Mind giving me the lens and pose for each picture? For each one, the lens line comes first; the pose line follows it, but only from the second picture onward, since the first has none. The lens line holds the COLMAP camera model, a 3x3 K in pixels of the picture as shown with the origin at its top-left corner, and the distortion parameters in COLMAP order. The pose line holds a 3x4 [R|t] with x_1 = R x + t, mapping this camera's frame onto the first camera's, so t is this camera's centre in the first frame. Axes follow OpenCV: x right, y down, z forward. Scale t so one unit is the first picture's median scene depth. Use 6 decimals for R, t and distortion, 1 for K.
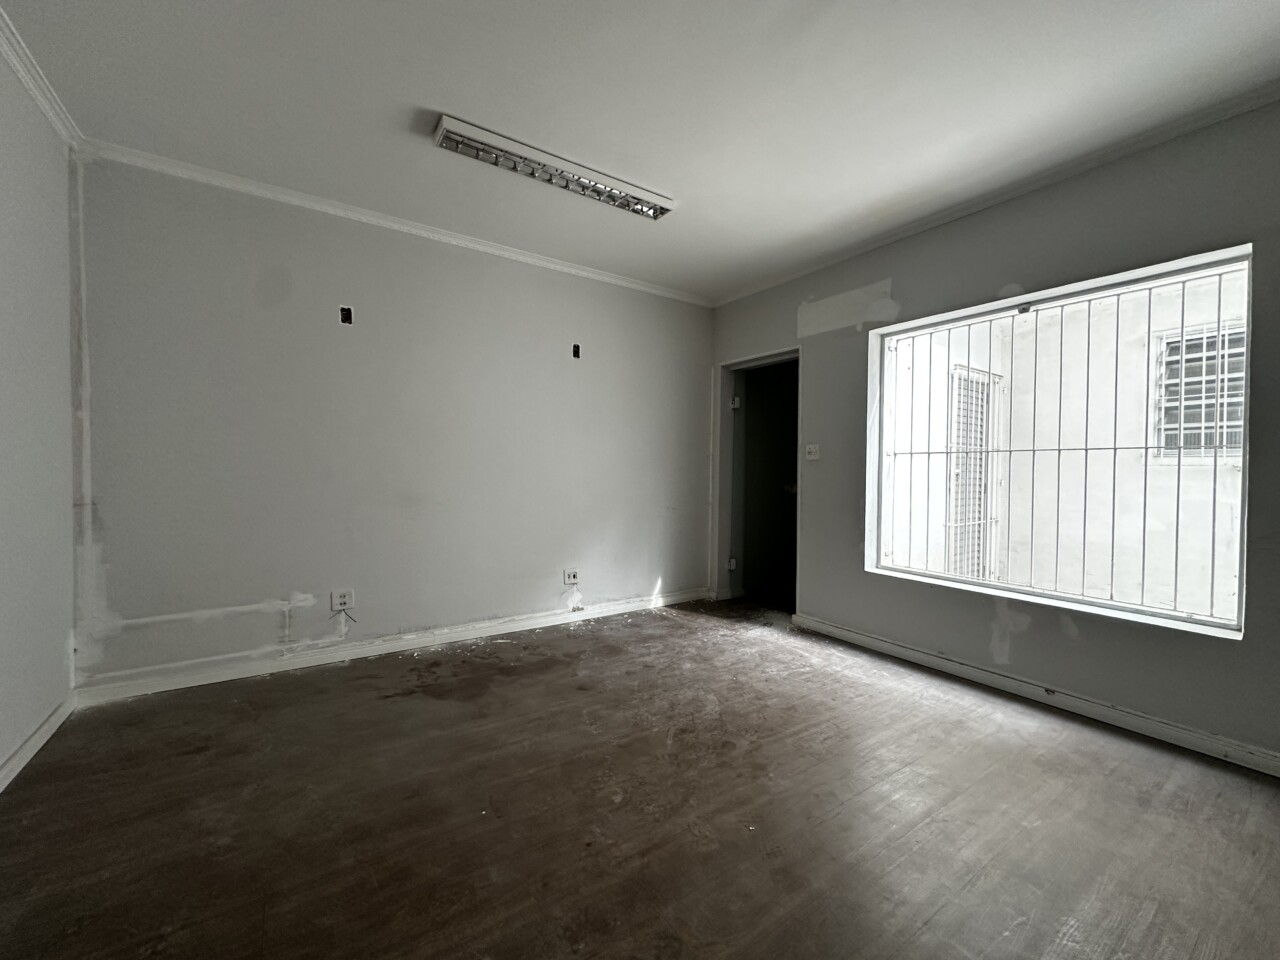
lens RADIAL K [[509.9, 0, 640.1], [0, 509.9, 477.8], [0, 0, 1]] dist [-0.006111, 0.000935]
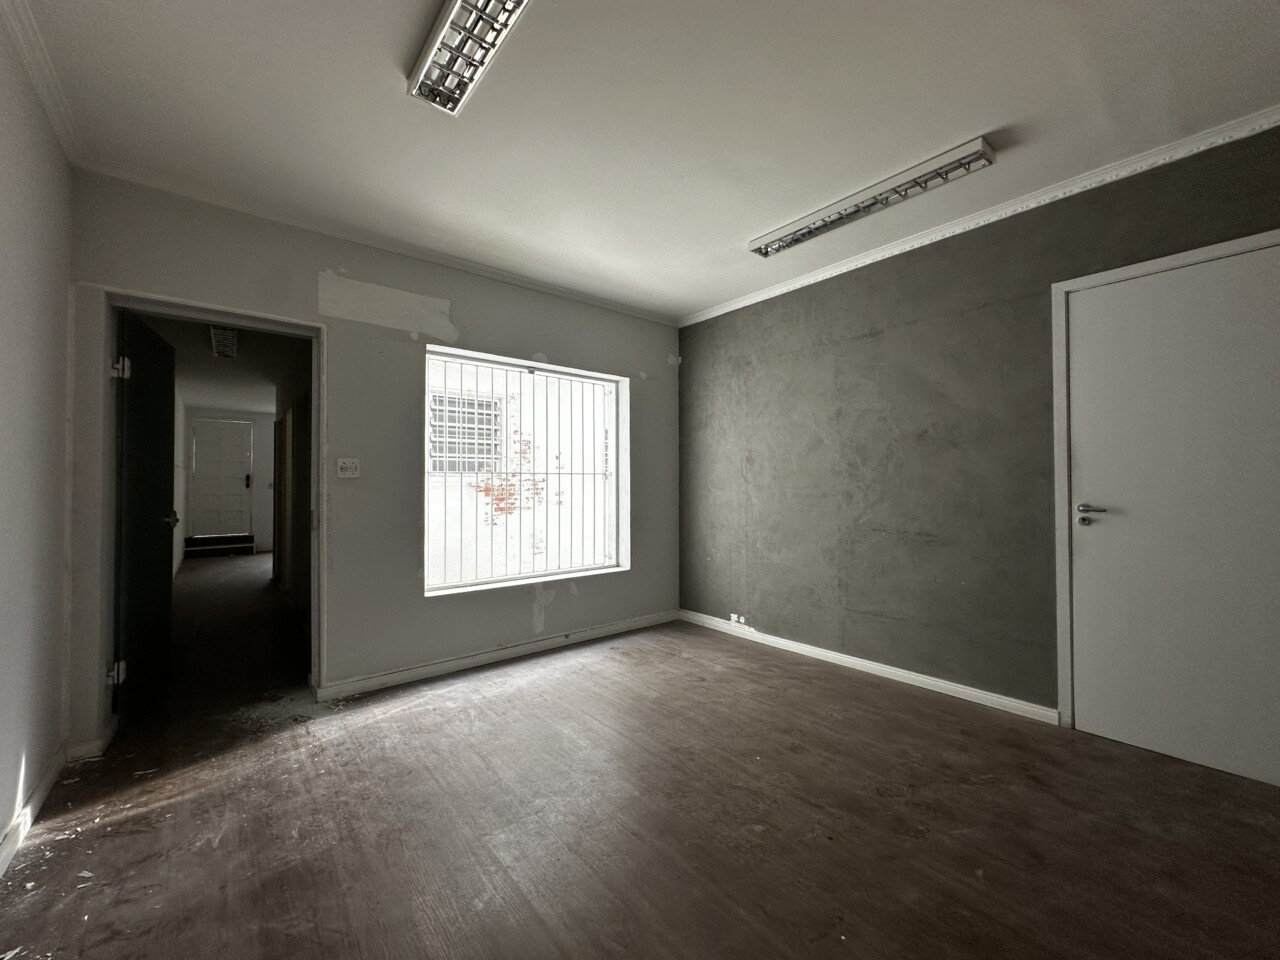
lens RADIAL K [[509.9, 0, 640.1], [0, 509.9, 478.7], [0, 0, 1]] dist [-0.006111, 0.000935]
pose [[-0.090927, 0.001098, 0.995857, -0.525537], [0.018526, 0.999828, 0.000590, -0.028361], [-0.995685, 0.018503, -0.090932, 0.679551]]
